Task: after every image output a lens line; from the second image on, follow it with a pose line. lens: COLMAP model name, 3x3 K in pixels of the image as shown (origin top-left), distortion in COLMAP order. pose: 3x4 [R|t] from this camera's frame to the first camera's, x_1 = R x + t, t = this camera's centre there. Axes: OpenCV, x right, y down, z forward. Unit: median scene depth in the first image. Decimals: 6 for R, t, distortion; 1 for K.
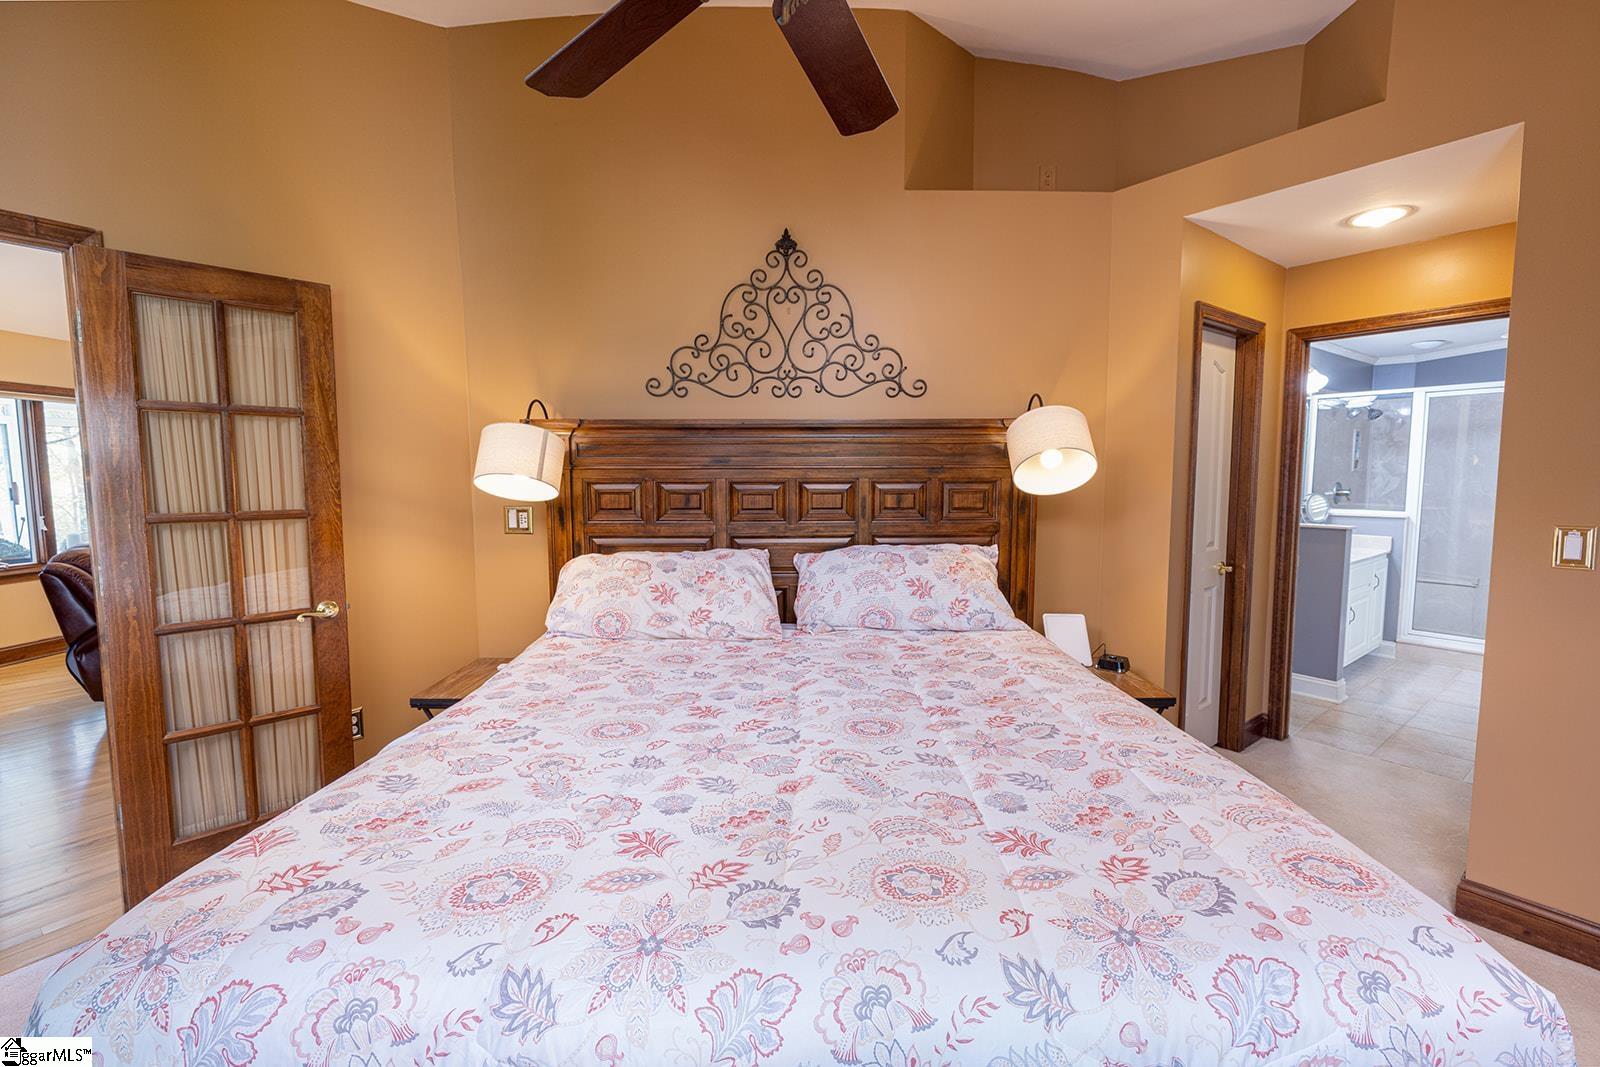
lens RADIAL K [[673.5, 0, 805.6], [0, 673.5, 528.3], [0, 0, 1]] dist [0.001716, -0.000212]
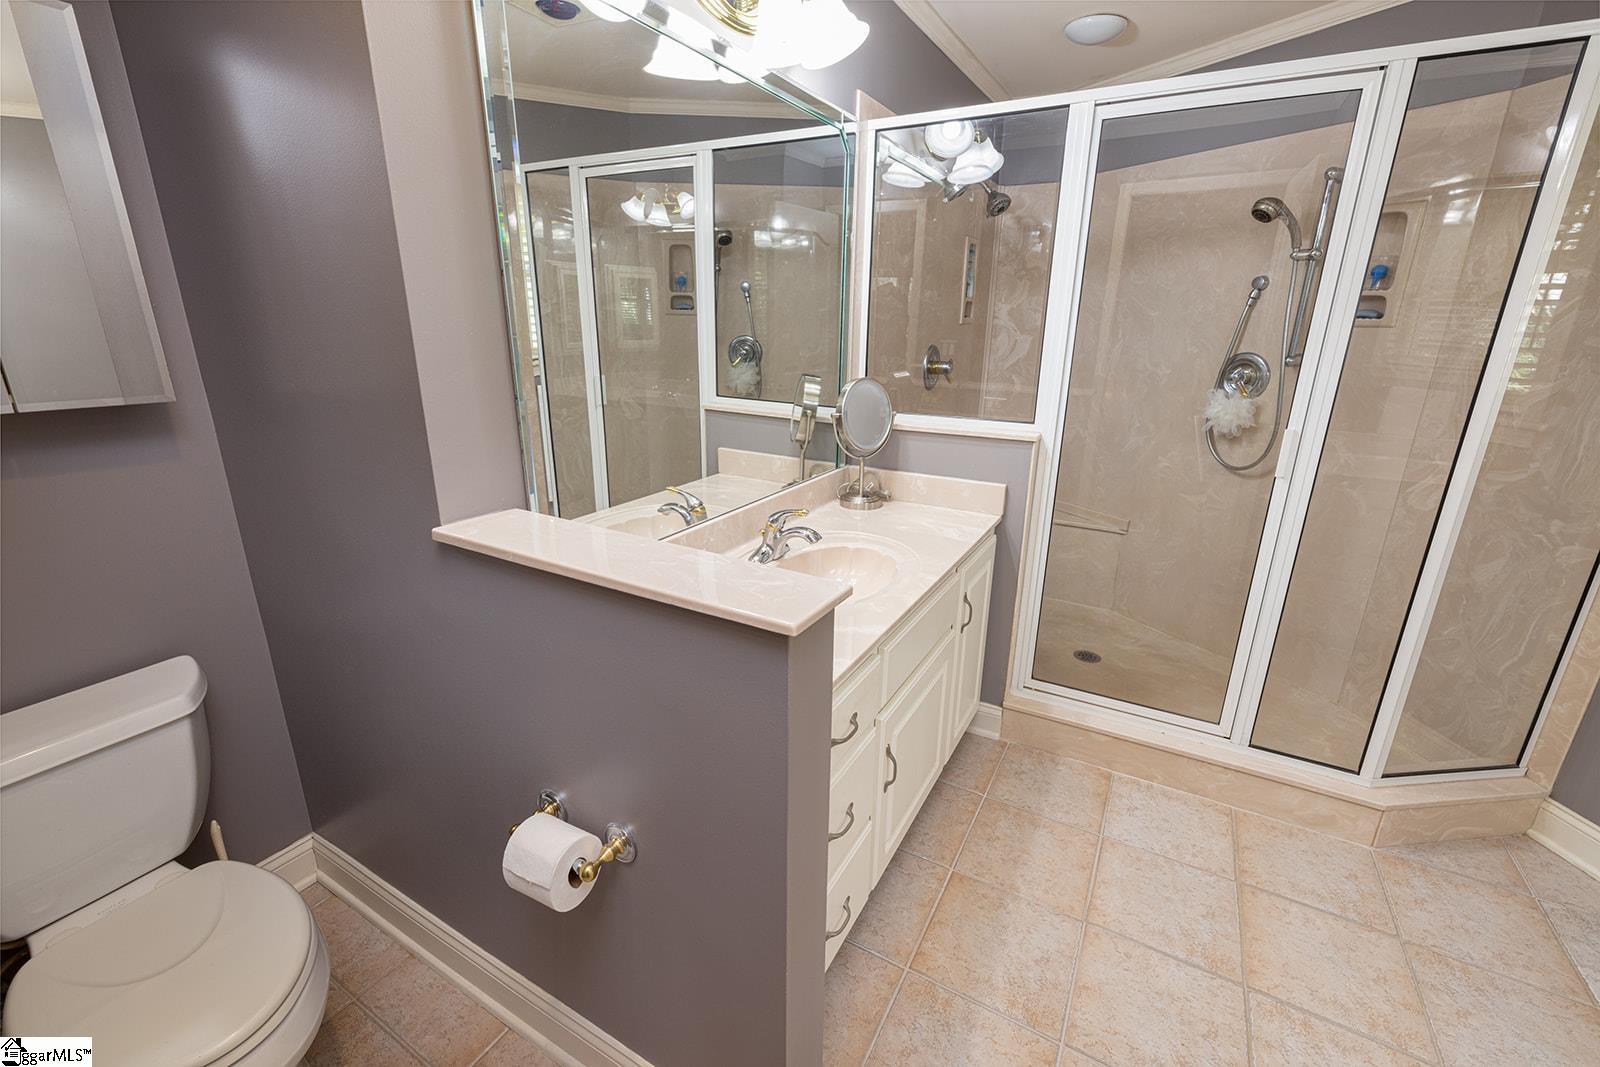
lens RADIAL K [[673.5, 0, 805.6], [0, 673.5, 528.3], [0, 0, 1]] dist [0.001716, -0.000212]
pose [[0.919456, -0.101641, 0.379828, 0.501384], [0.017729, 0.975745, 0.218191, -0.046966], [-0.392792, -0.193883, 0.898957, 0.563796]]
